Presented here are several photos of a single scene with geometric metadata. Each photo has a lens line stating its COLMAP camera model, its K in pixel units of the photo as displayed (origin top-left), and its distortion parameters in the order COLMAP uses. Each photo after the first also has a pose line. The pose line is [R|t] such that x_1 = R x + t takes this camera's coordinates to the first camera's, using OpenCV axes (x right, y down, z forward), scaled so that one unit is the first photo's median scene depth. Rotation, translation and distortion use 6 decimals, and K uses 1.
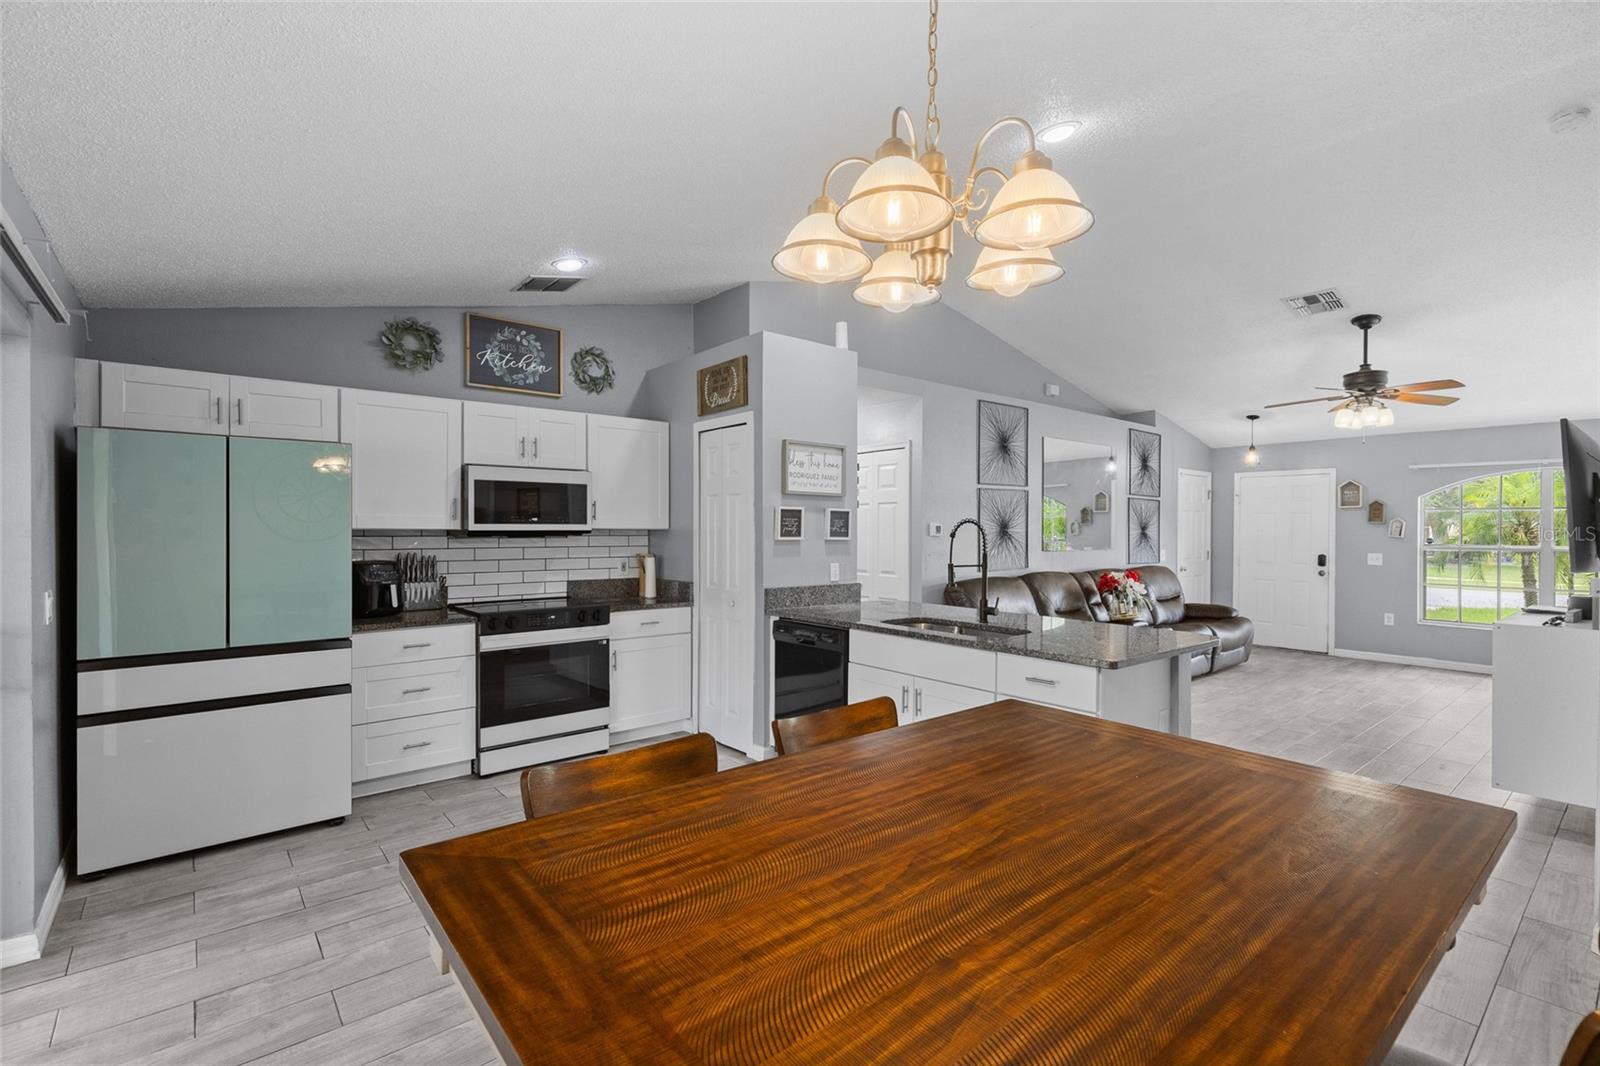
lens RADIAL K [[728.0, 0, 804.1], [0, 728.0, 529.9], [0, 0, 1]] dist [0.004883, -0.000237]
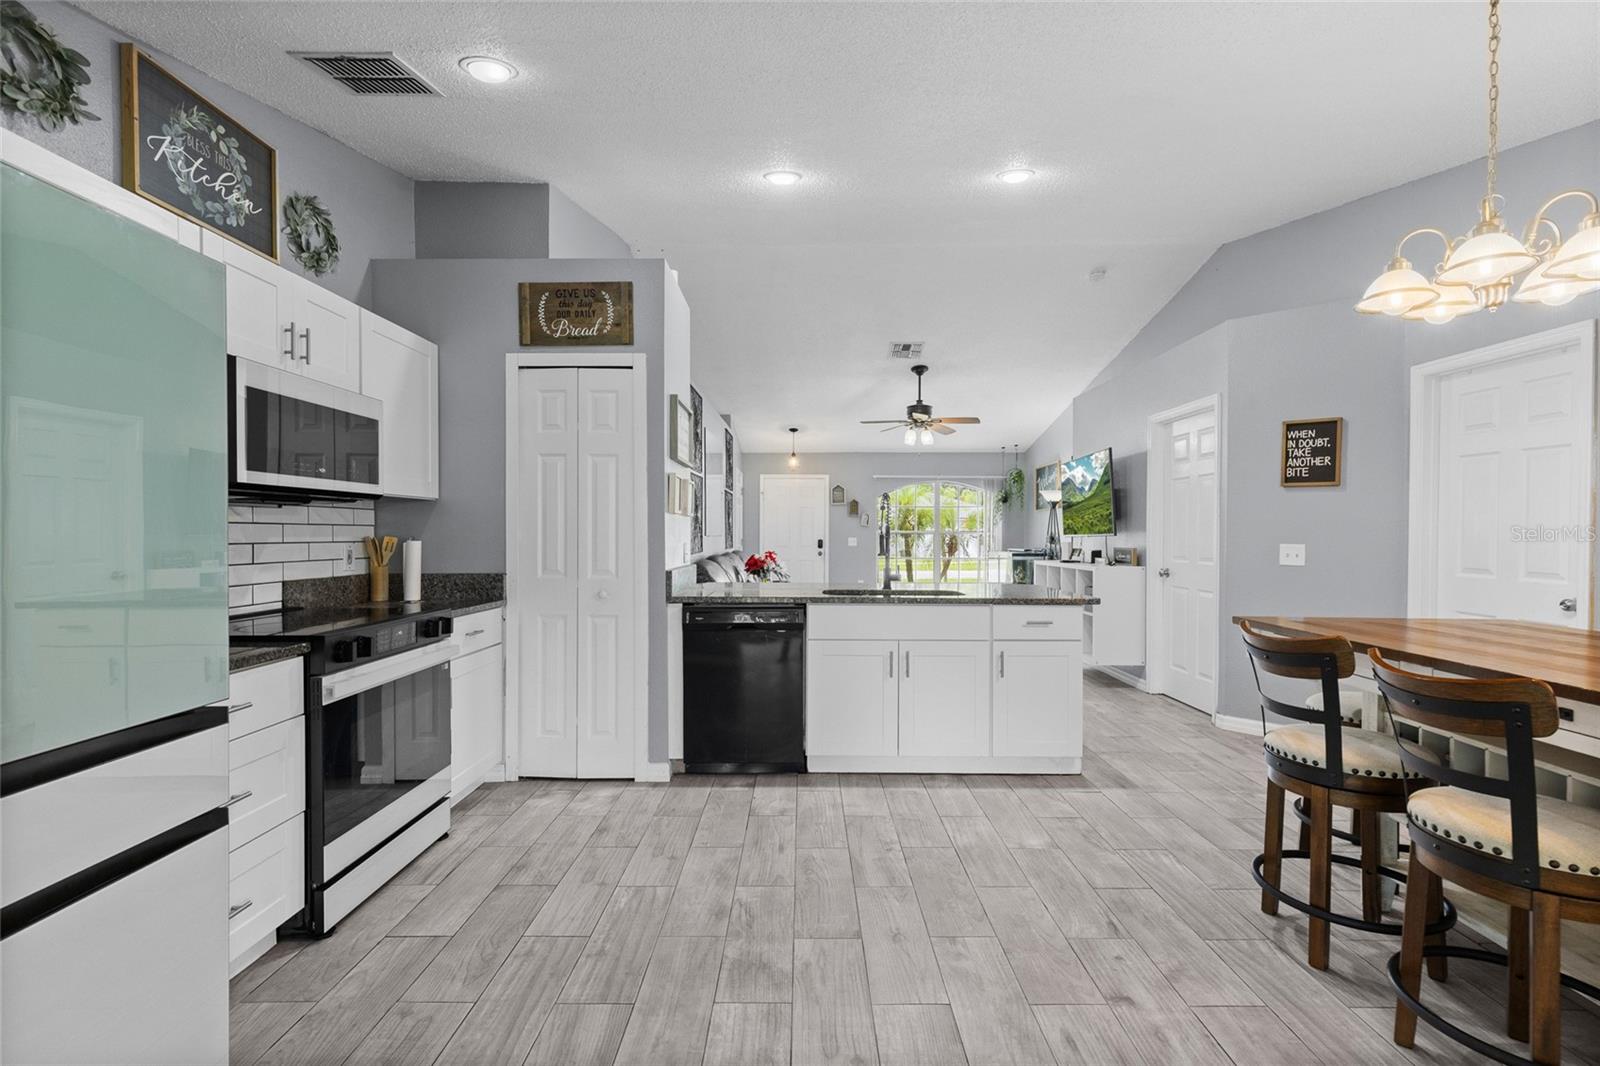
lens RADIAL K [[715.7, 0, 803.7], [0, 715.7, 535.6], [0, 0, 1]] dist [0.003696, -0.000468]
pose [[0.647197, -0.006278, 0.762297, -0.508708], [0.002043, 0.999977, 0.006501, 0.031119], [-0.762320, -0.002650, 0.647195, 0.314459]]
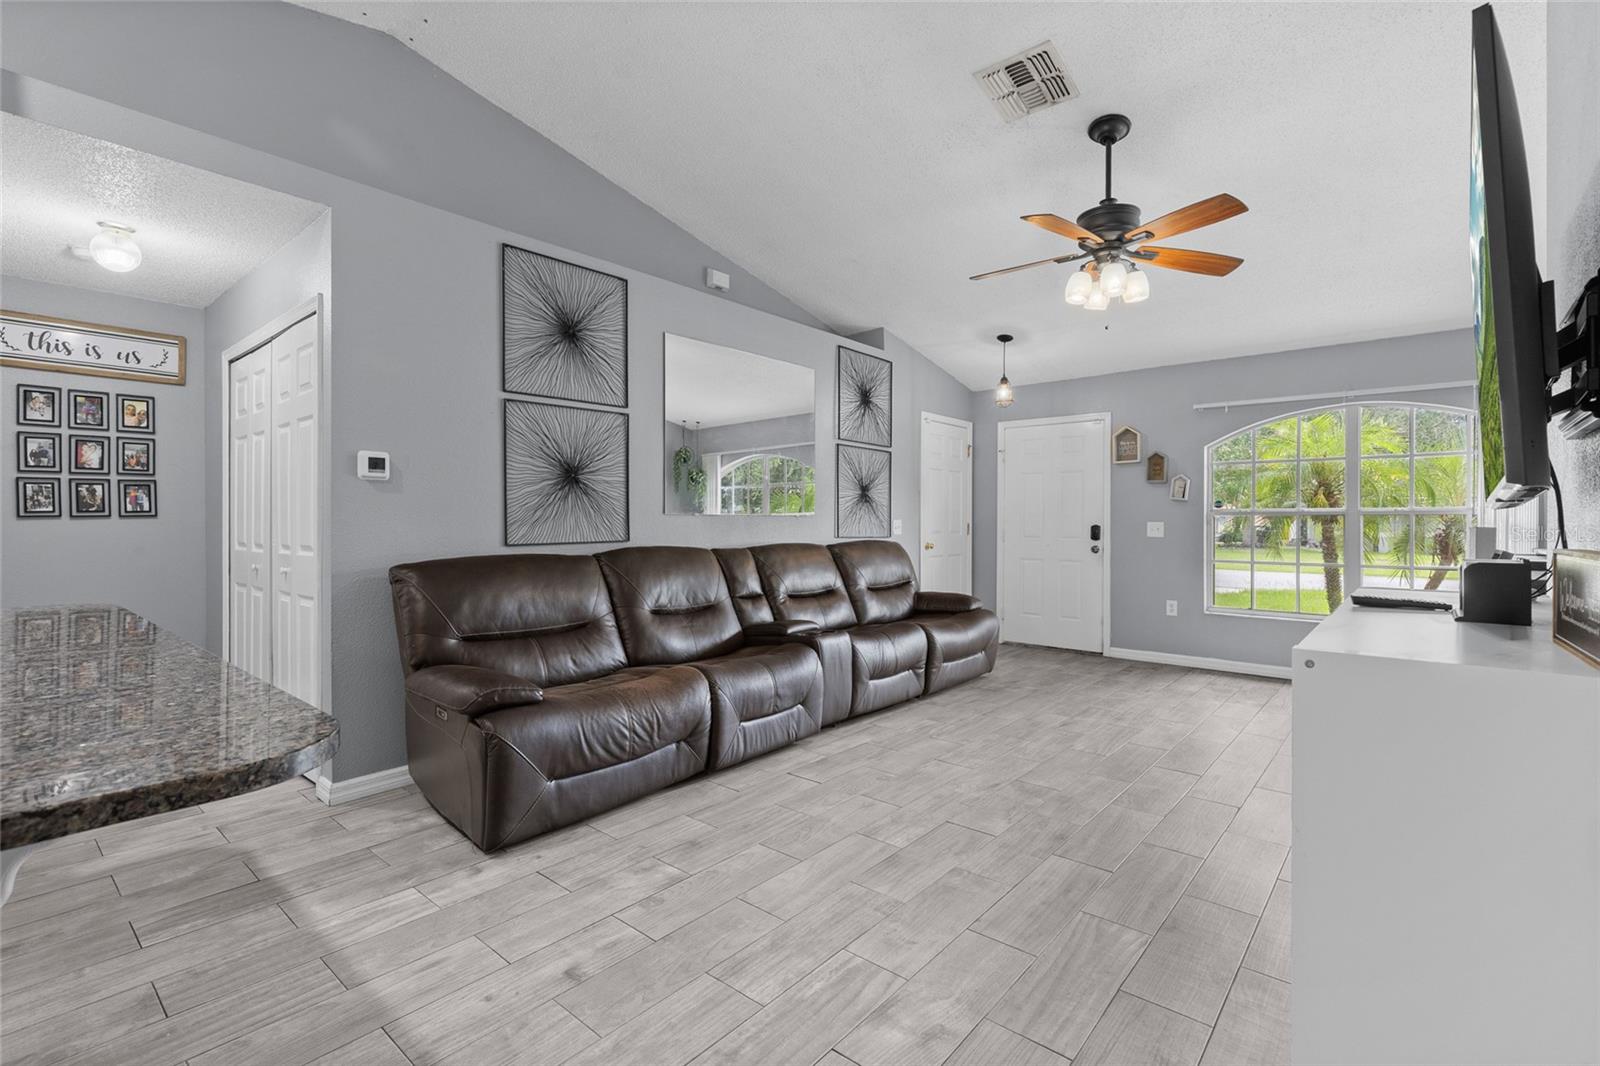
lens RADIAL K [[726.2, 0, 798.2], [0, 726.2, 519.4], [0, 0, 1]] dist [0.003381, 0.000033]
pose [[0.987067, -0.002221, 0.160293, 0.476446], [0.002873, 0.999989, -0.003835, 0.050889], [-0.160283, 0.004246, 0.987062, 0.506536]]
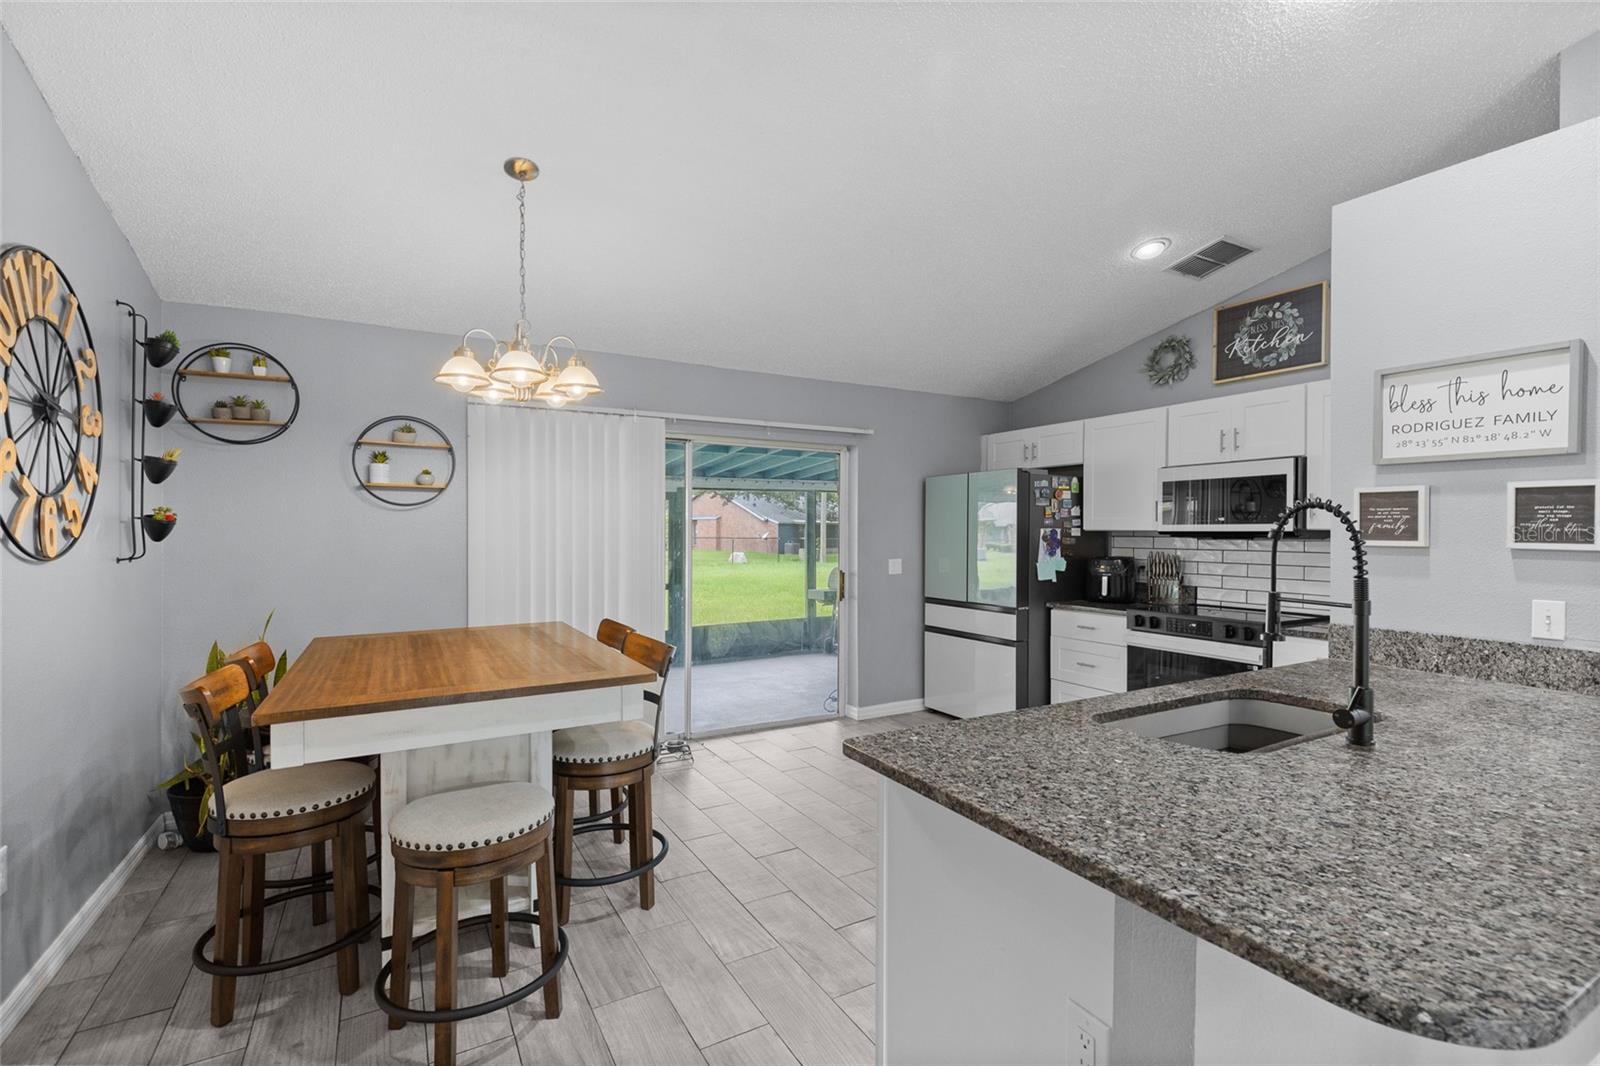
lens RADIAL K [[715.7, 0, 803.7], [0, 715.7, 535.6], [0, 0, 1]] dist [0.003696, -0.000468]
pose [[-0.176695, 0.001495, -0.984265, 0.552142], [-0.008593, 0.999958, 0.003062, 0.007292], [0.984228, 0.008999, -0.176674, 0.590628]]
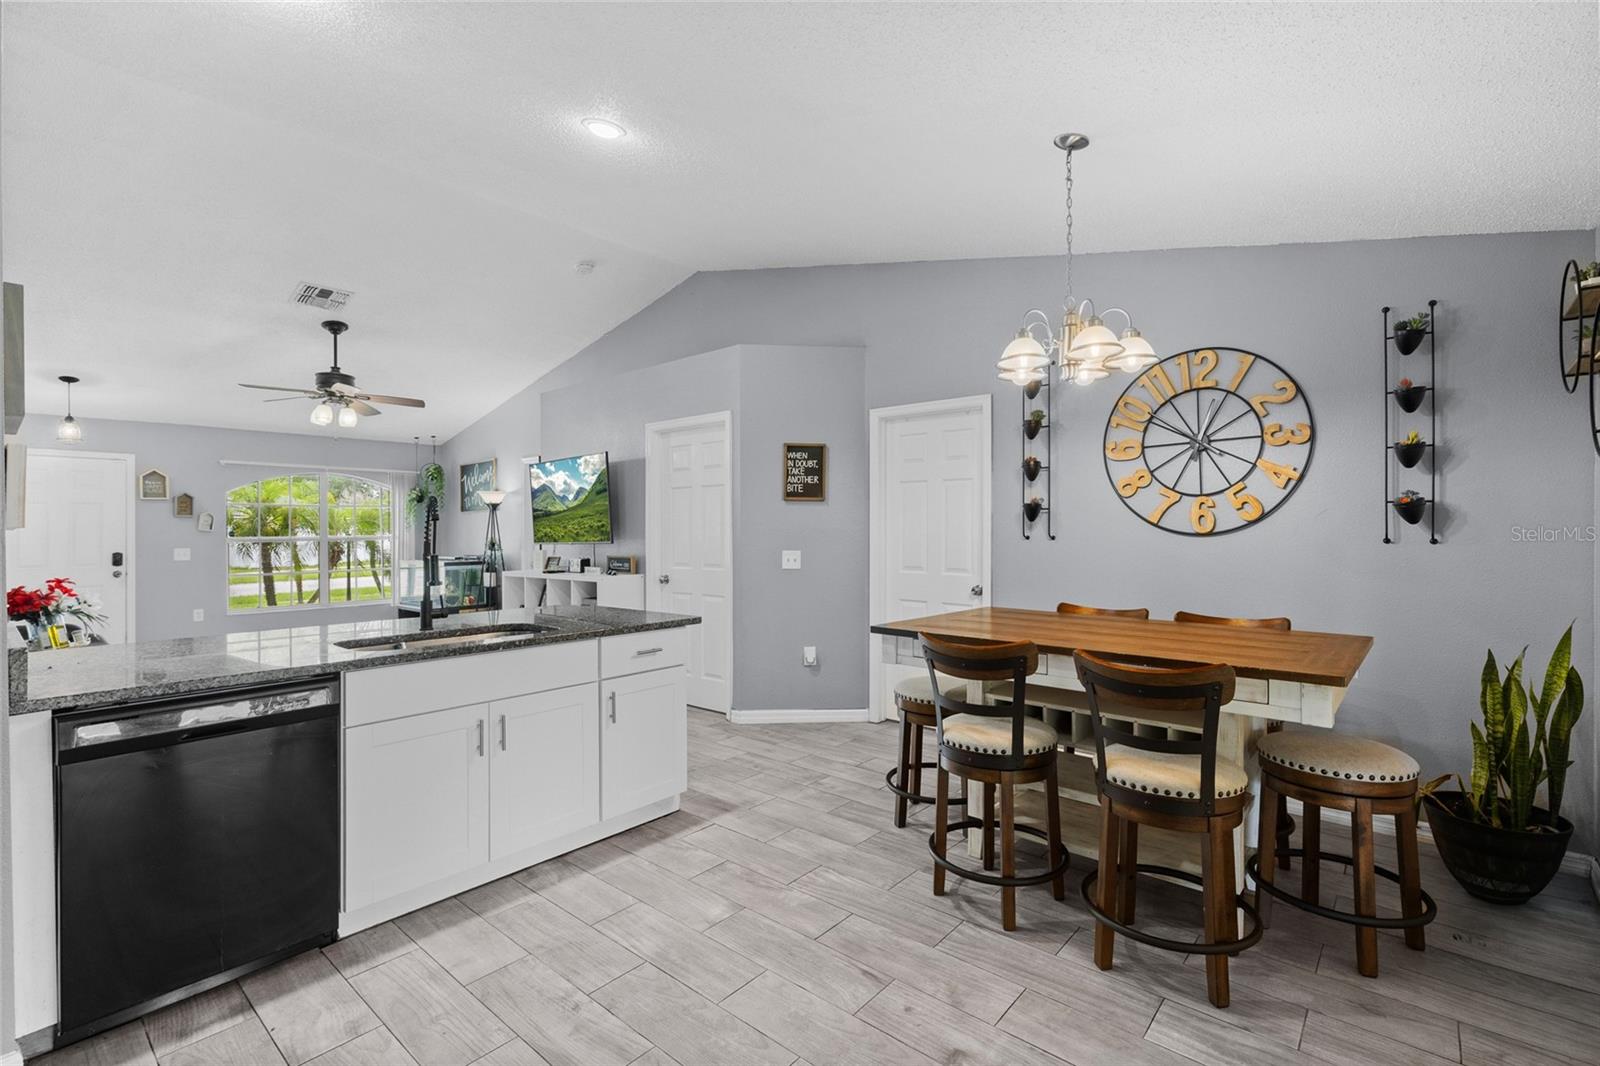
lens RADIAL K [[719.2, 0, 805.4], [0, 719.2, 529.3], [0, 0, 1]] dist [0.008764, -0.000757]
pose [[-0.157070, -0.003652, 0.987581, -0.454457], [0.007513, 0.999960, 0.004893, 0.014097], [-0.987559, 0.008188, -0.157037, 0.562549]]
